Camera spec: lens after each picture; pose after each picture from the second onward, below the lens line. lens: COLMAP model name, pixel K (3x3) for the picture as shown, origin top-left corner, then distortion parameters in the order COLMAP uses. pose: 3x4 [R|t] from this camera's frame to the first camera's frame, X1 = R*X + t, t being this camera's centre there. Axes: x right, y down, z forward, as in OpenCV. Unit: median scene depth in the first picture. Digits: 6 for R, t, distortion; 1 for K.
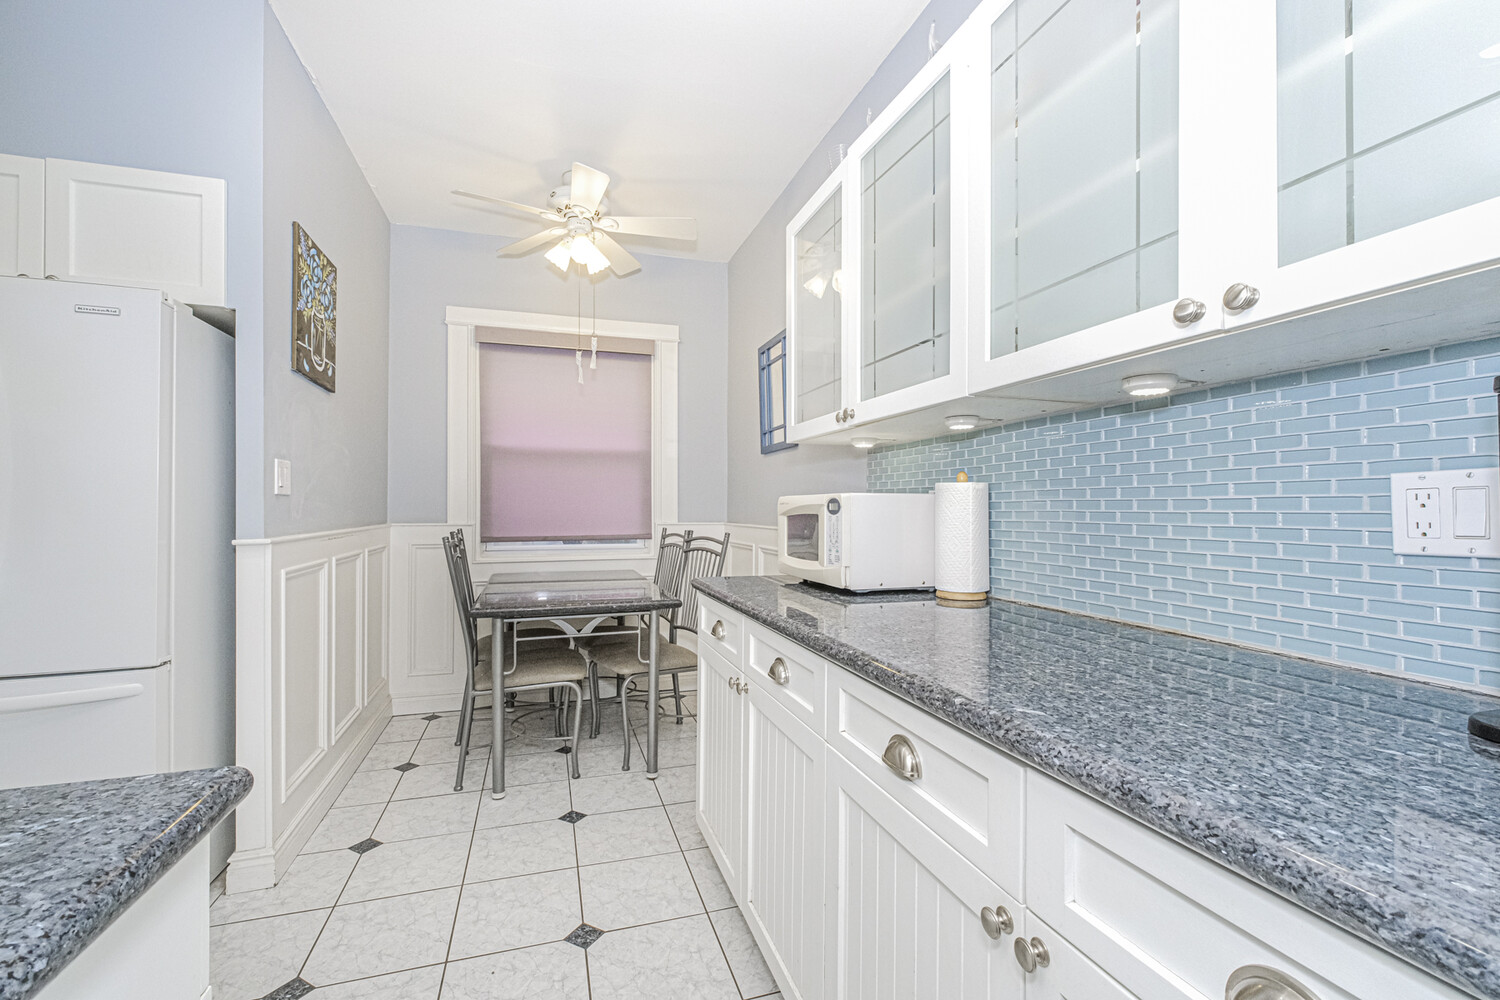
lens RADIAL K [[633.9, 0, 742.5], [0, 633.9, 494.7], [0, 0, 1]] dist [0.001985, 0.000197]
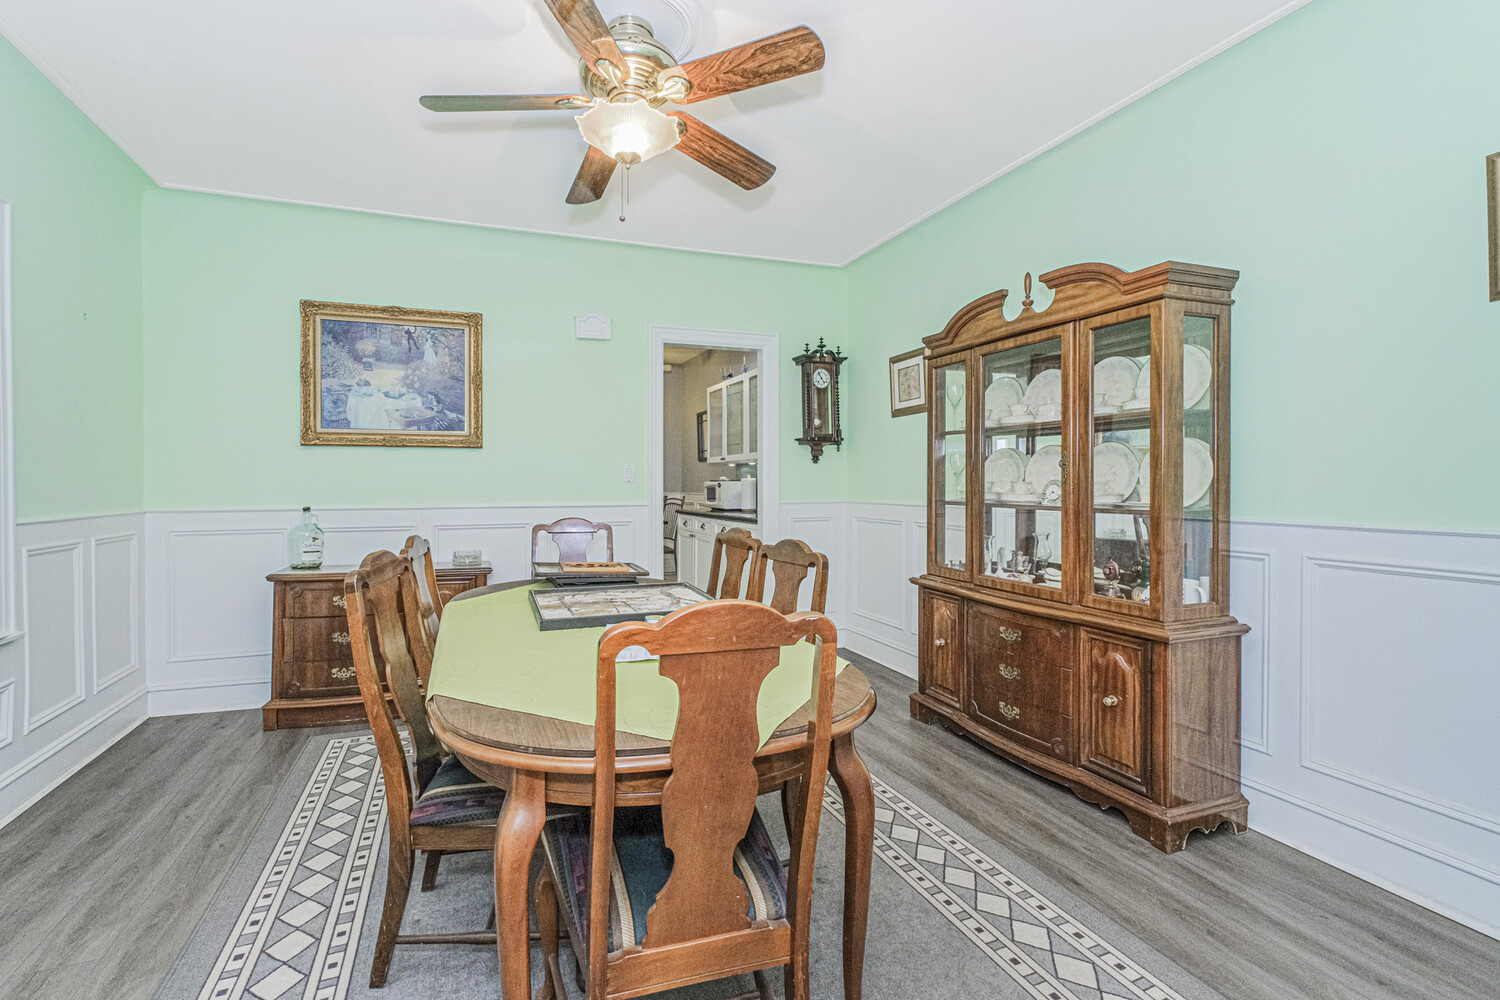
lens RADIAL K [[652.3, 0, 758.5], [0, 652.3, 476.7], [0, 0, 1]] dist [-0.000846, -0.000071]
pose [[0.993218, -0.003600, 0.116211, -0.053309], [0.002013, 0.999903, 0.013771, -0.070732], [-0.116249, -0.013443, 0.993129, -2.383433]]
